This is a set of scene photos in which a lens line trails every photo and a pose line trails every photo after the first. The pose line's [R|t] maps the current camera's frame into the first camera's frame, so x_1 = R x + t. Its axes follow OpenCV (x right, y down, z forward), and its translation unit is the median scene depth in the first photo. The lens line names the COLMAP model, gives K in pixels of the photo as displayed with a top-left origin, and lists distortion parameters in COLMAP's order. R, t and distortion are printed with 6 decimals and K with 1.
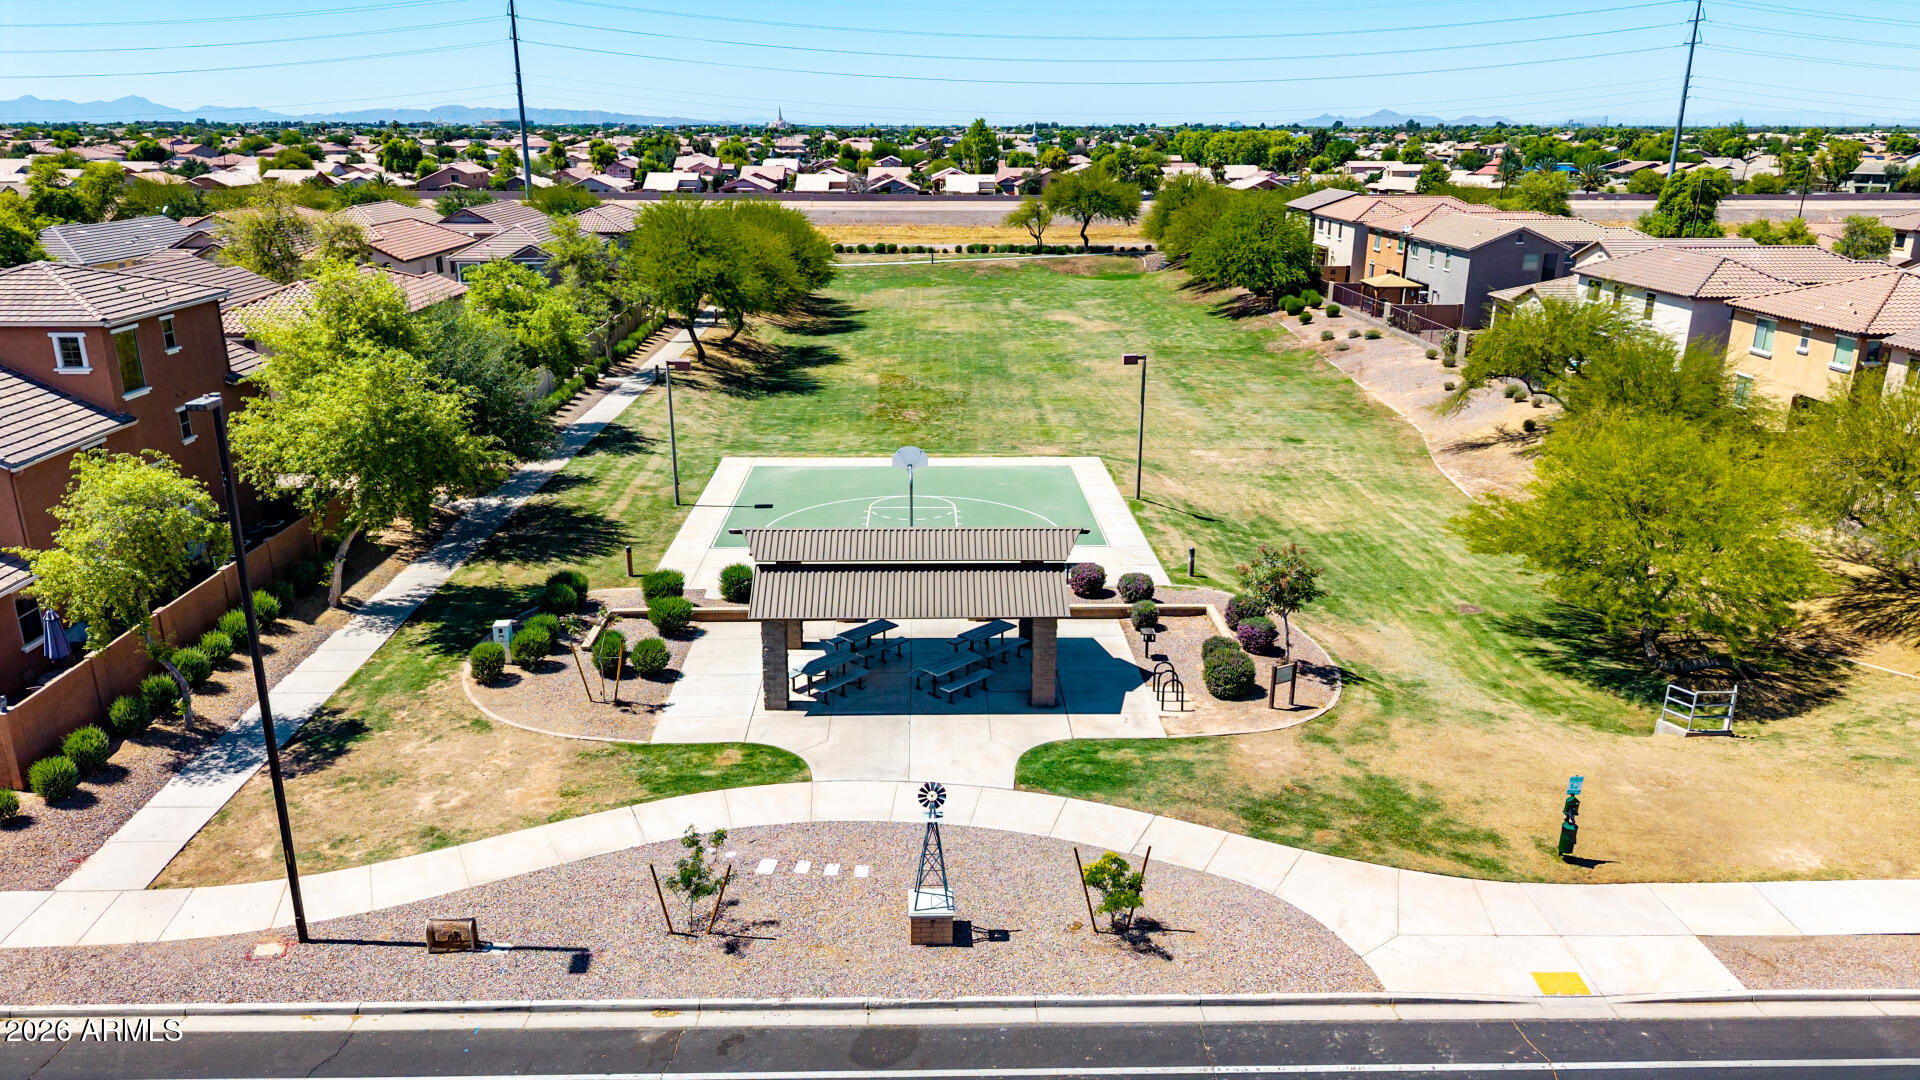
lens RADIAL K [[1288.1, 0, 954.4], [0, 1288.1, 543.7], [0, 0, 1]] dist [0.047578, -0.055629]
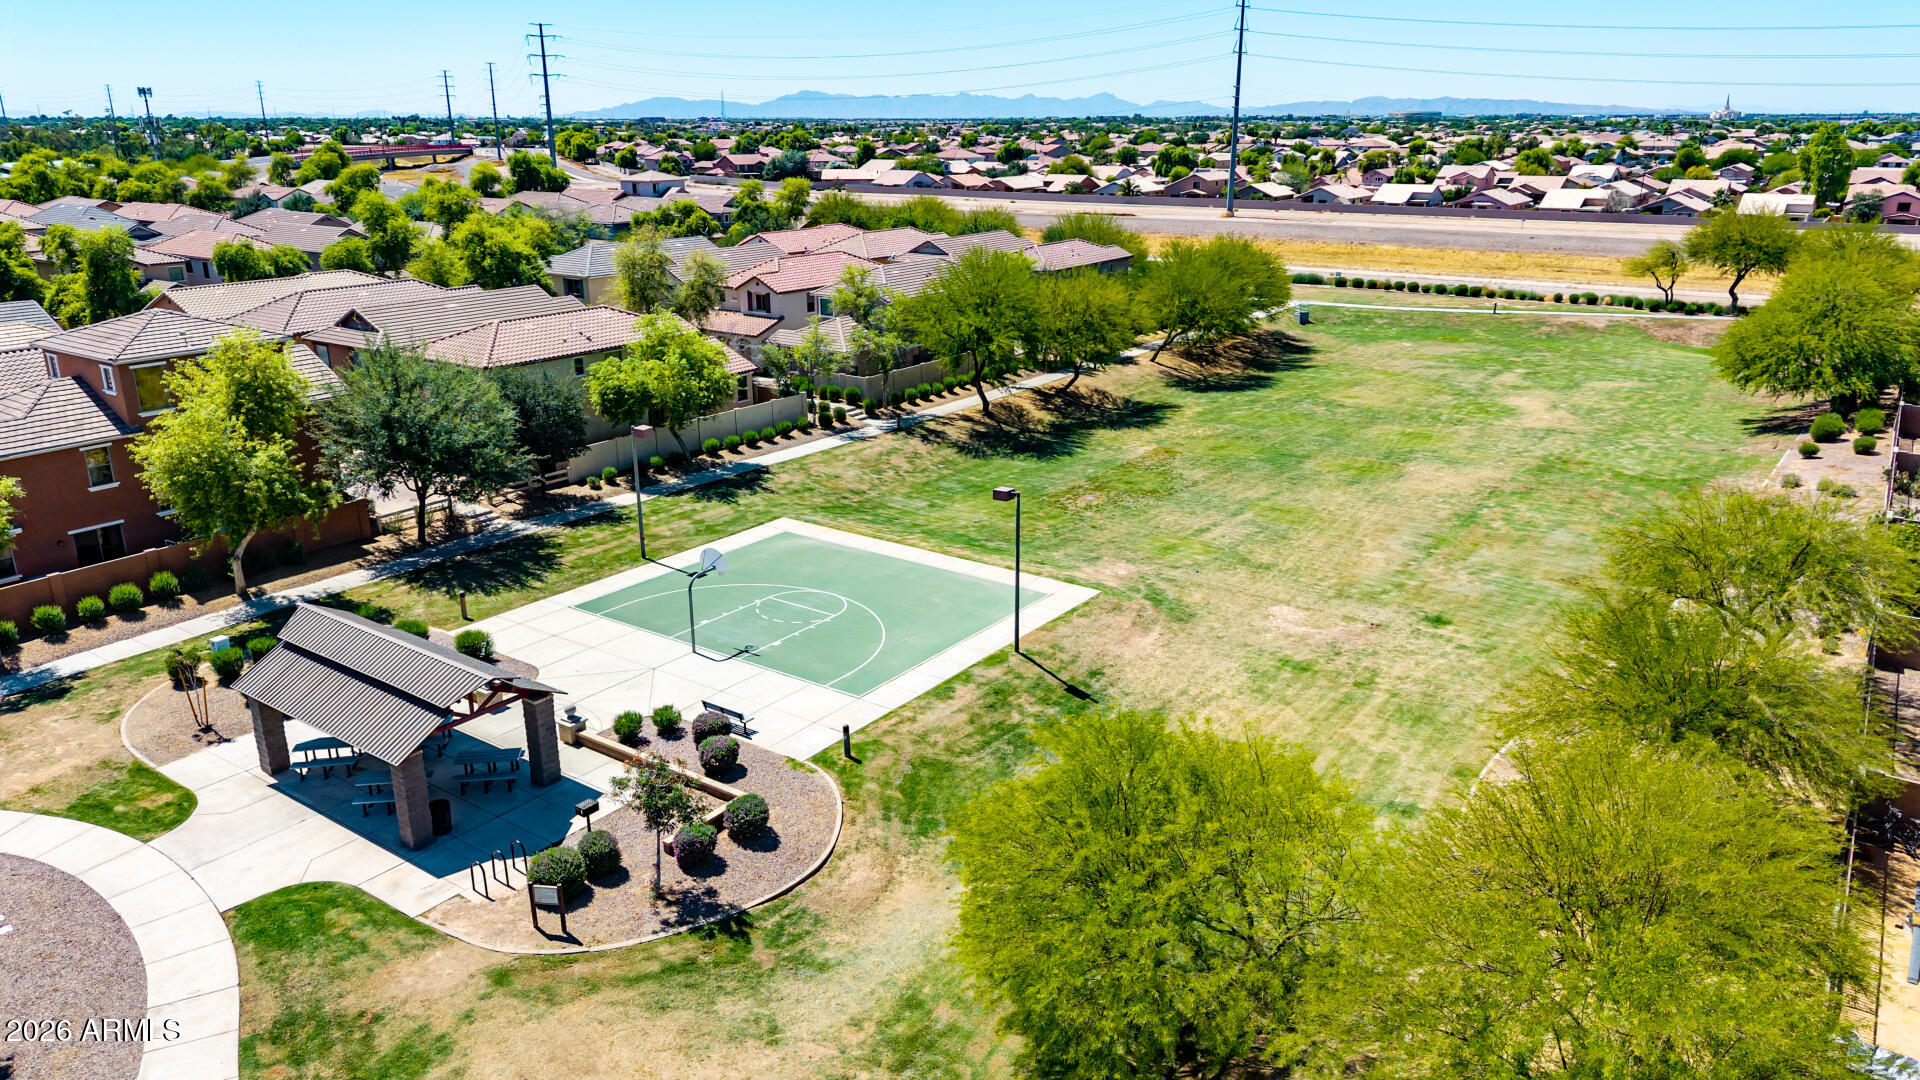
lens RADIAL K [[1288.1, 0, 954.4], [0, 1288.1, 543.7], [0, 0, 1]] dist [0.047578, -0.055629]
pose [[0.796859, 0.186374, -0.574700, 0.468564], [-0.182547, 0.981044, 0.065037, -0.122339], [0.575927, 0.053085, 0.815776, 0.204464]]
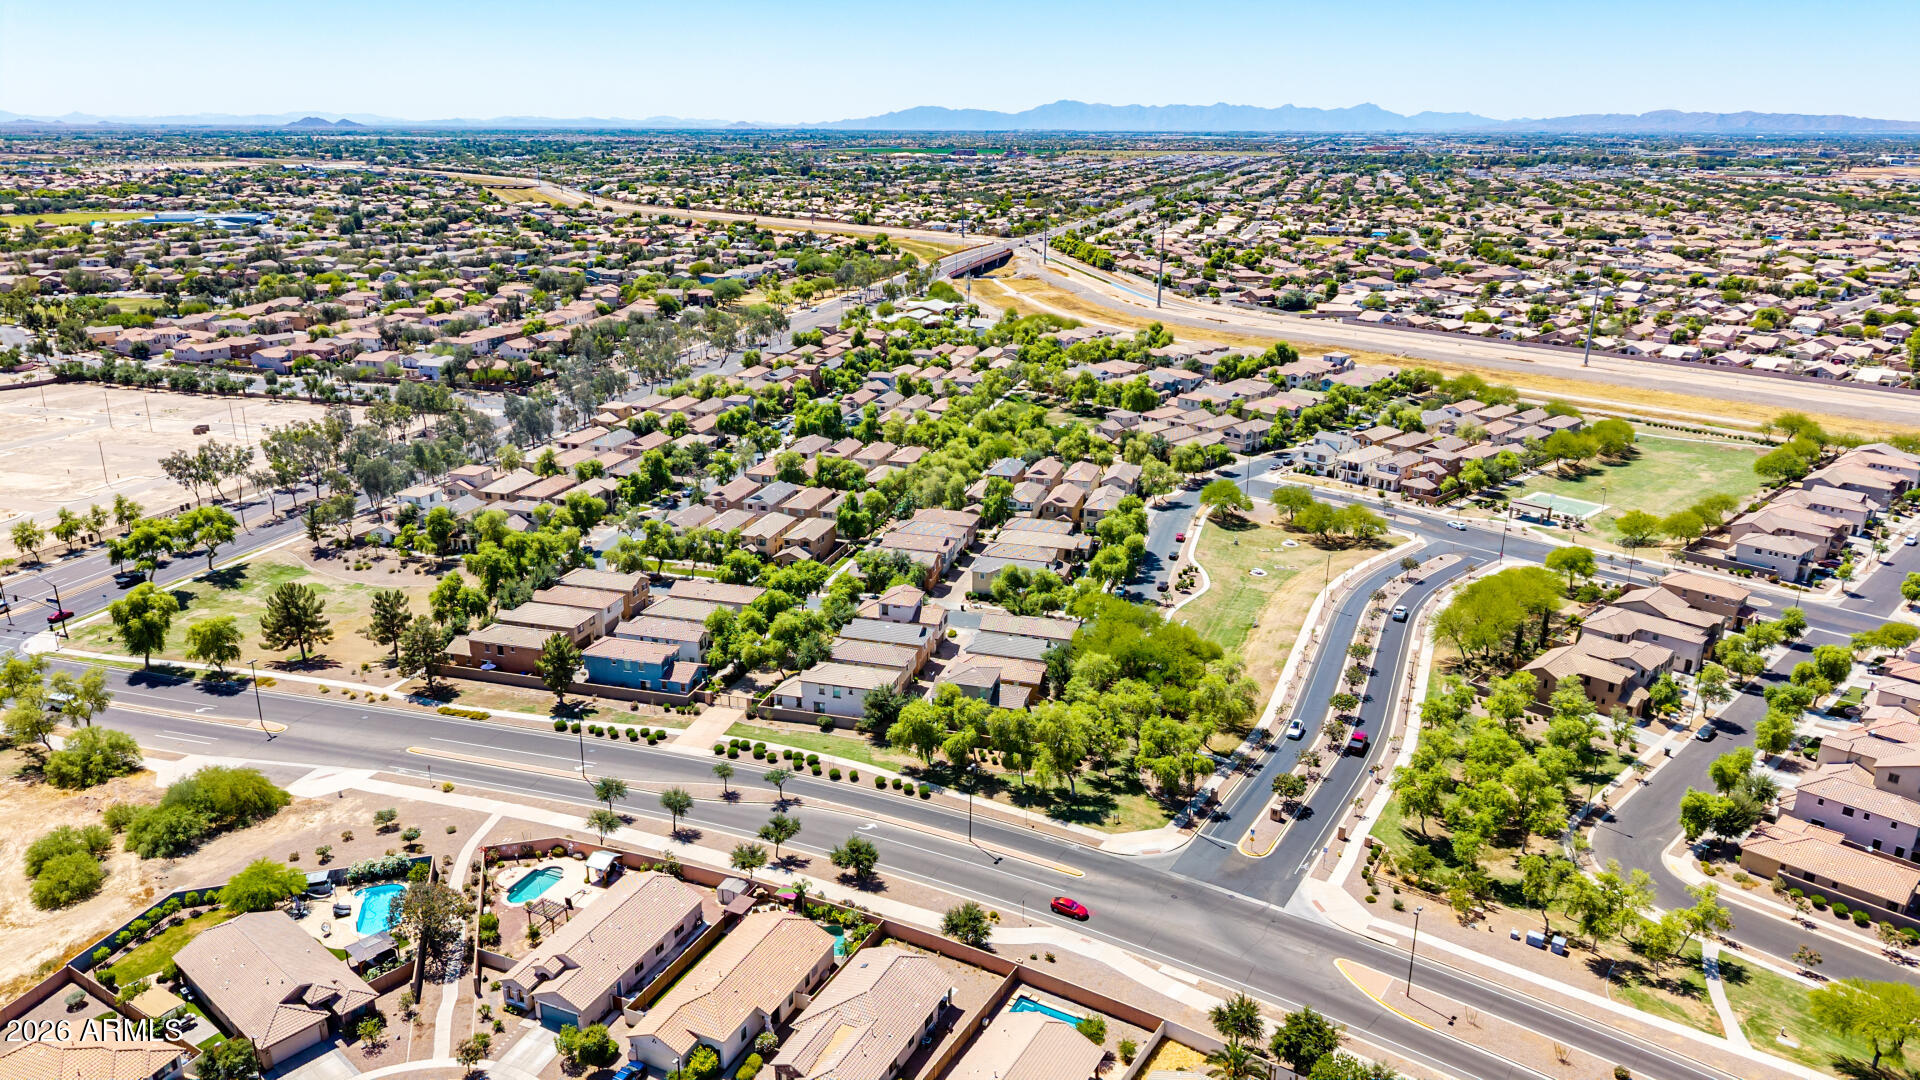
lens RADIAL K [[1288.1, 0, 954.4], [0, 1288.1, 543.7], [0, 0, 1]] dist [0.047578, -0.055629]
pose [[0.676497, 0.231963, -0.698960, 1.775195], [-0.230575, 0.968095, 0.098116, 0.153050], [0.699419, 0.094788, 0.708398, -3.983306]]
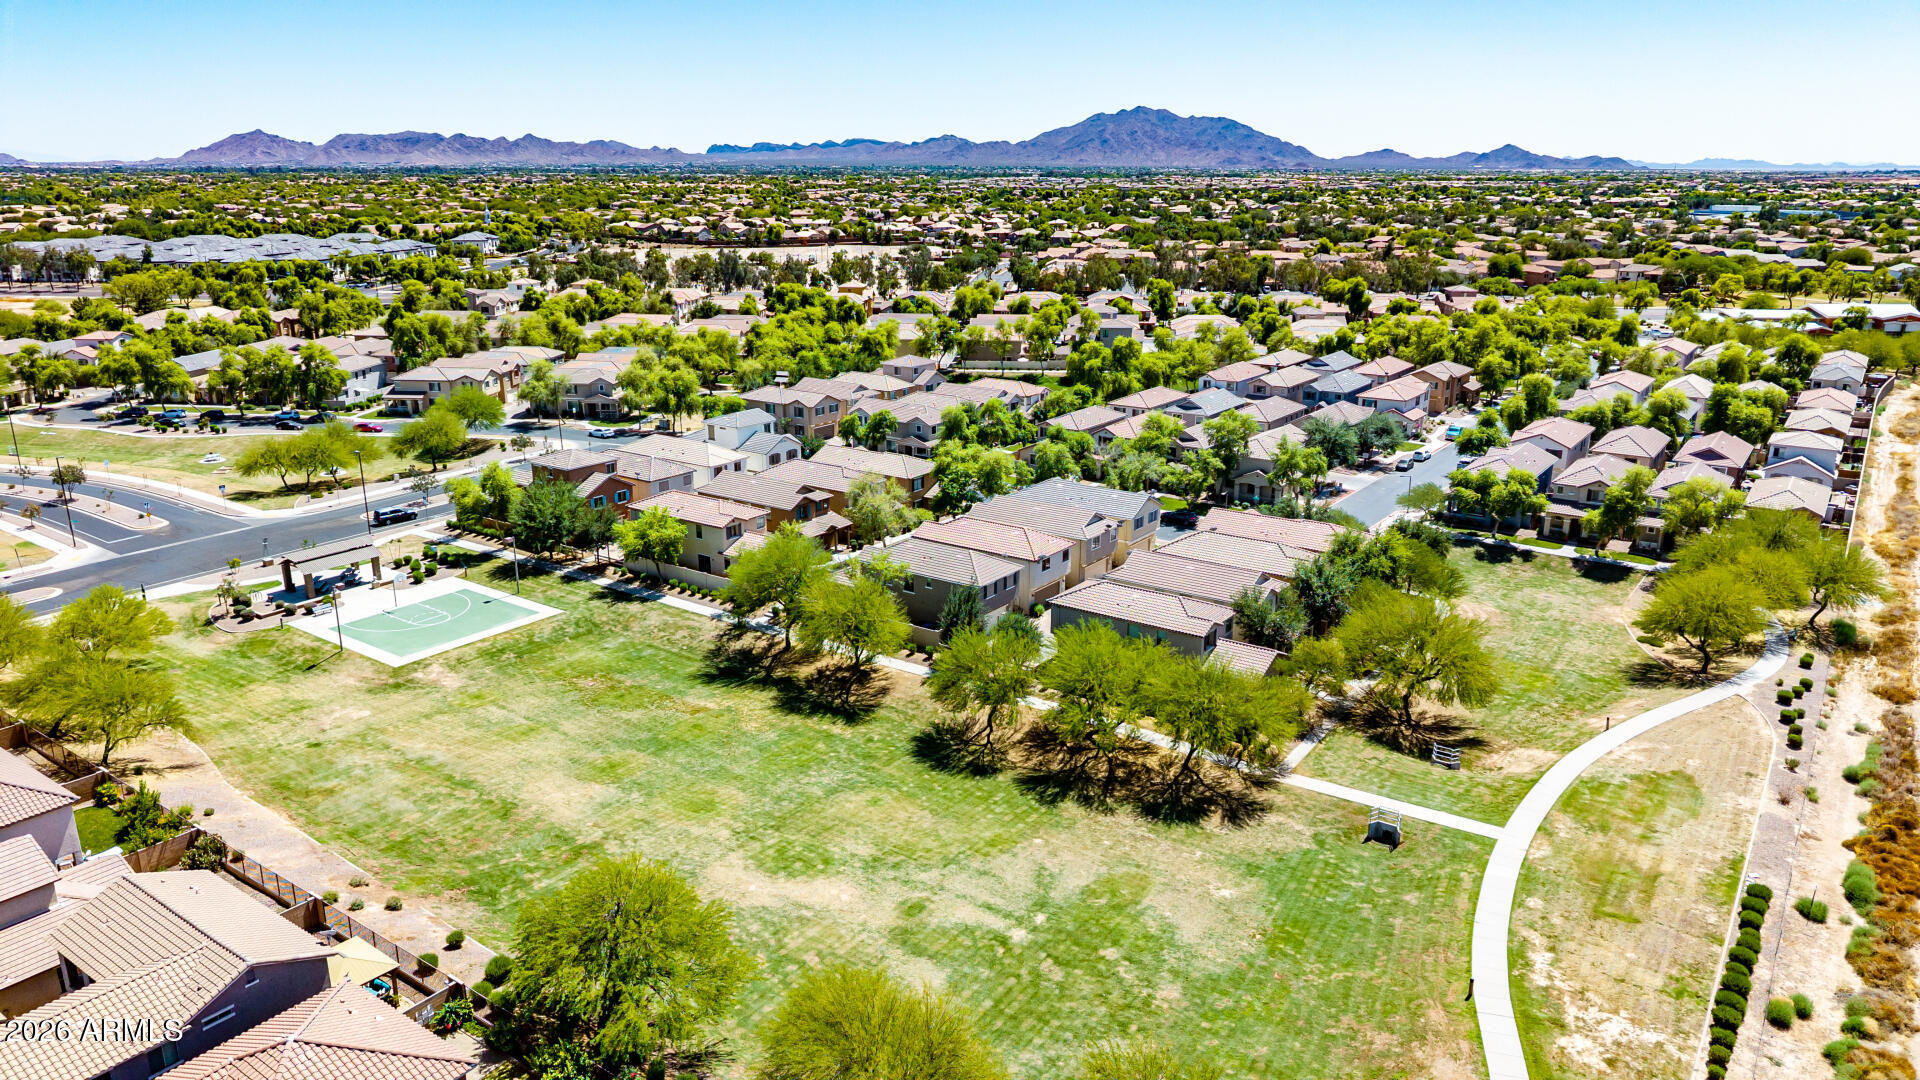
lens RADIAL K [[1288.1, 0, 954.4], [0, 1288.1, 543.7], [0, 0, 1]] dist [0.047578, -0.055629]
pose [[-0.614148, 0.220394, -0.757792, 0.875087], [-0.243017, 0.860742, 0.447287, -1.099295], [0.750843, 0.458856, -0.475064, 2.126656]]
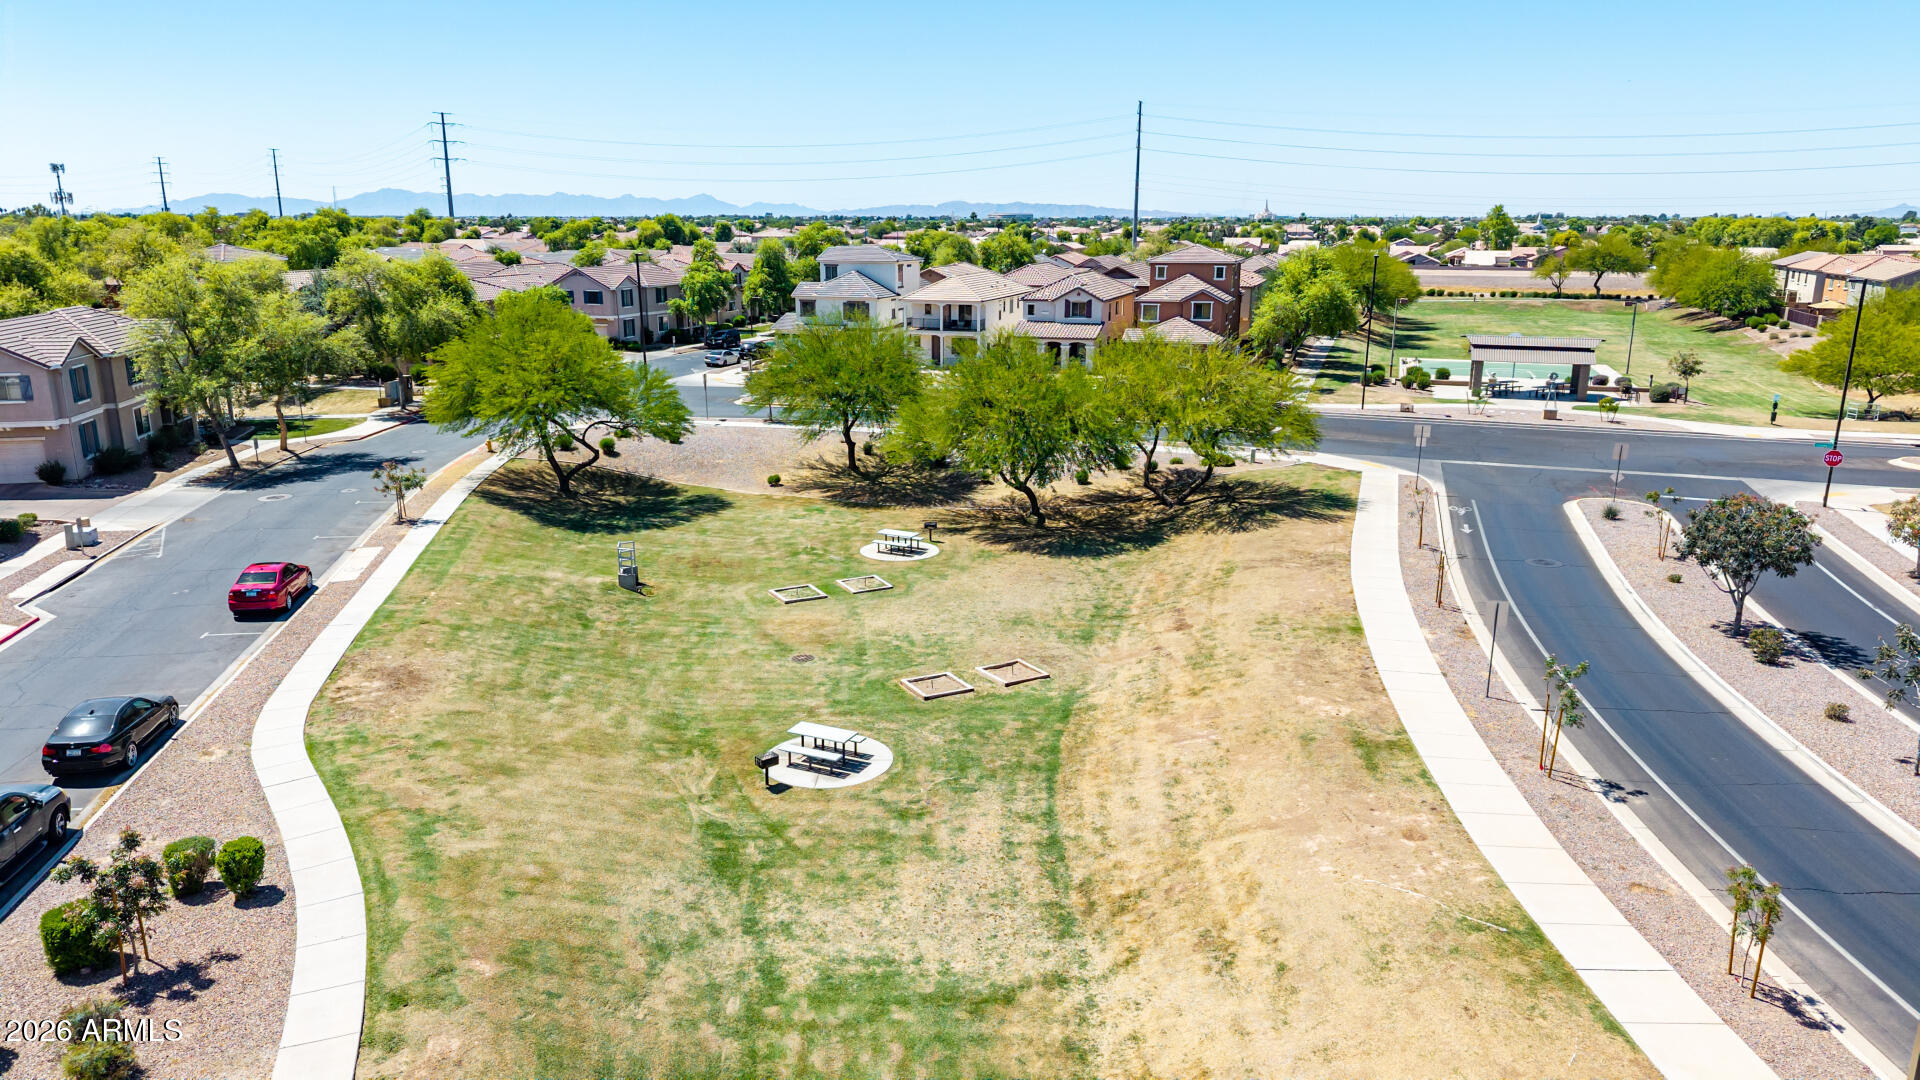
lens RADIAL K [[1277.5, 0, 917.0], [0, 1277.5, 540.5], [0, 0, 1]] dist [0.007744, -0.001573]
pose [[0.929571, 0.092680, -0.356803, -0.127713], [-0.115483, 0.992374, -0.043097, 0.365526], [0.350088, 0.081266, 0.933185, -1.048831]]
